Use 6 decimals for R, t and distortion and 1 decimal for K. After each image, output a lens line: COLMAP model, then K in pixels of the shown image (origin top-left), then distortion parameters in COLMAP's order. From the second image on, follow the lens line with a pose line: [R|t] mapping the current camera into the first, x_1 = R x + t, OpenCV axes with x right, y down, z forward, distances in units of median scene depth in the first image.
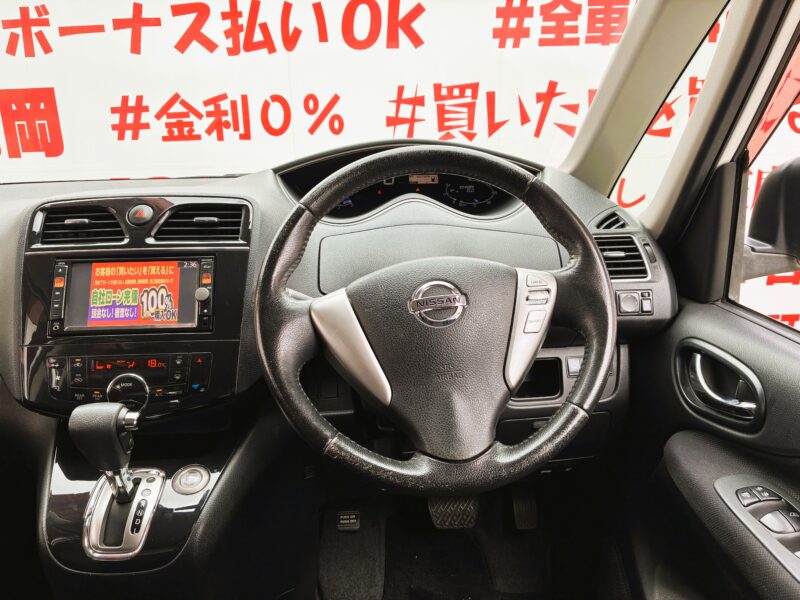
lens RADIAL K [[611.8, 0, 400.0], [0, 611.8, 300.0], [0, 0, 1]] dist [0.035830, -0.060722]
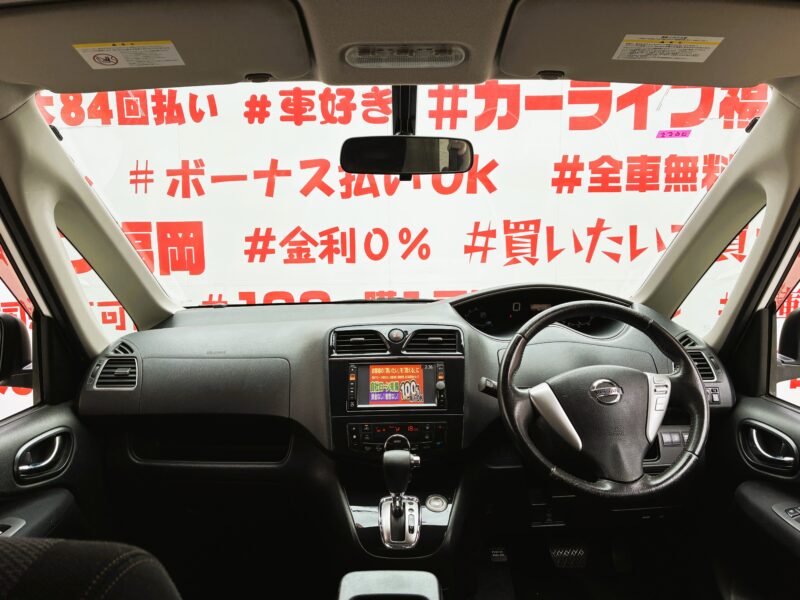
lens RADIAL K [[611.8, 0, 400.0], [0, 611.8, 300.0], [0, 0, 1]] dist [0.035830, -0.060722]
pose [[0.999689, 0.010875, -0.022446, -0.129027], [-0.014344, 0.986897, -0.160712, 0.009515], [0.020404, 0.160984, 0.986746, -0.207316]]
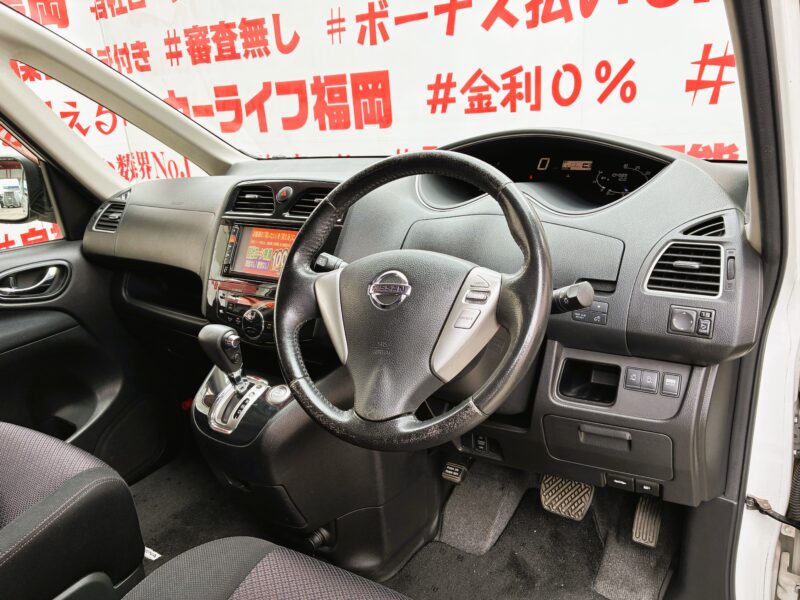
lens RADIAL K [[618.0, 0, 400.0], [0, 618.0, 300.0], [0, 0, 1]] dist [0.014561, -0.004601]
pose [[0.817863, 0.149640, -0.555615, 0.195252], [-0.113124, 0.988564, 0.099724, -0.025155], [0.564183, -0.018707, 0.825438, 0.007318]]
